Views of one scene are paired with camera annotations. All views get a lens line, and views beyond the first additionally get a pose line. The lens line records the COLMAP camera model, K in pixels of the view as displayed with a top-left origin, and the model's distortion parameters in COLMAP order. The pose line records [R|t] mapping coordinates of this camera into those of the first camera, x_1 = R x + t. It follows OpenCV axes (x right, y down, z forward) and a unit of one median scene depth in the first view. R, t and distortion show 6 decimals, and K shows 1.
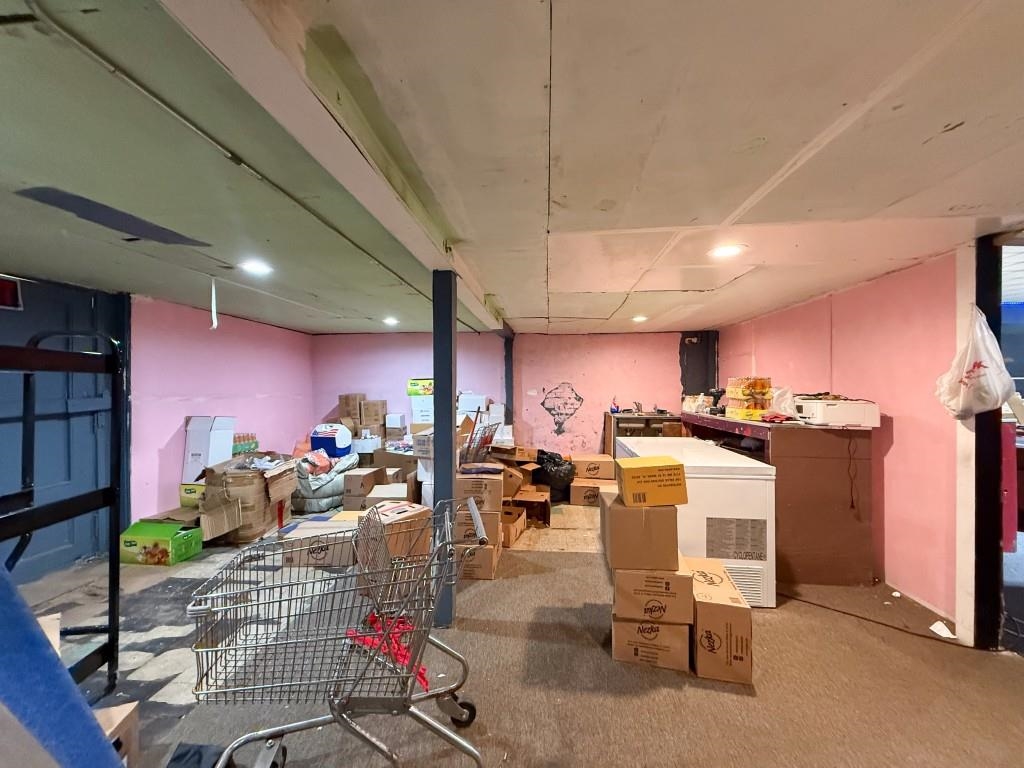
lens RADIAL K [[406.8, 0, 510.1], [0, 406.8, 384.5], [0, 0, 1]] dist [-0.003810, 0.000865]
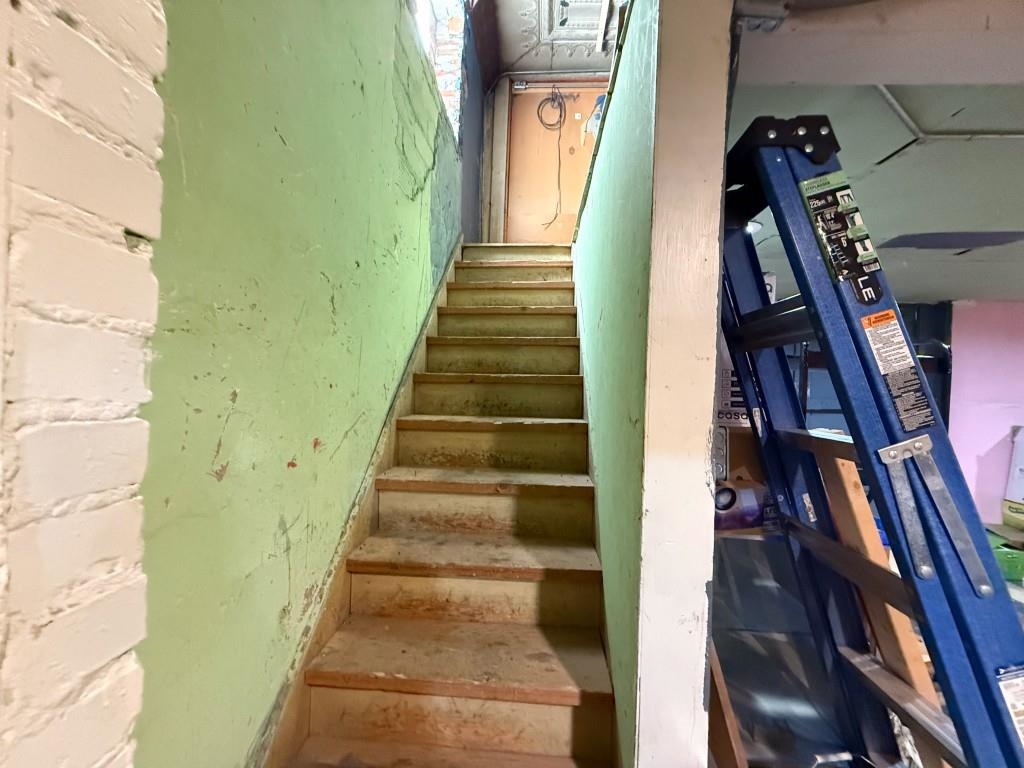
lens RADIAL K [[406.8, 0, 510.7], [0, 406.8, 389.0], [0, 0, 1]] dist [-0.003810, 0.000865]
pose [[0.011678, 0.008288, -0.999897, 0.096870], [-0.024811, 0.999660, 0.007996, 0.022043], [0.999624, 0.024715, 0.011879, -0.143544]]
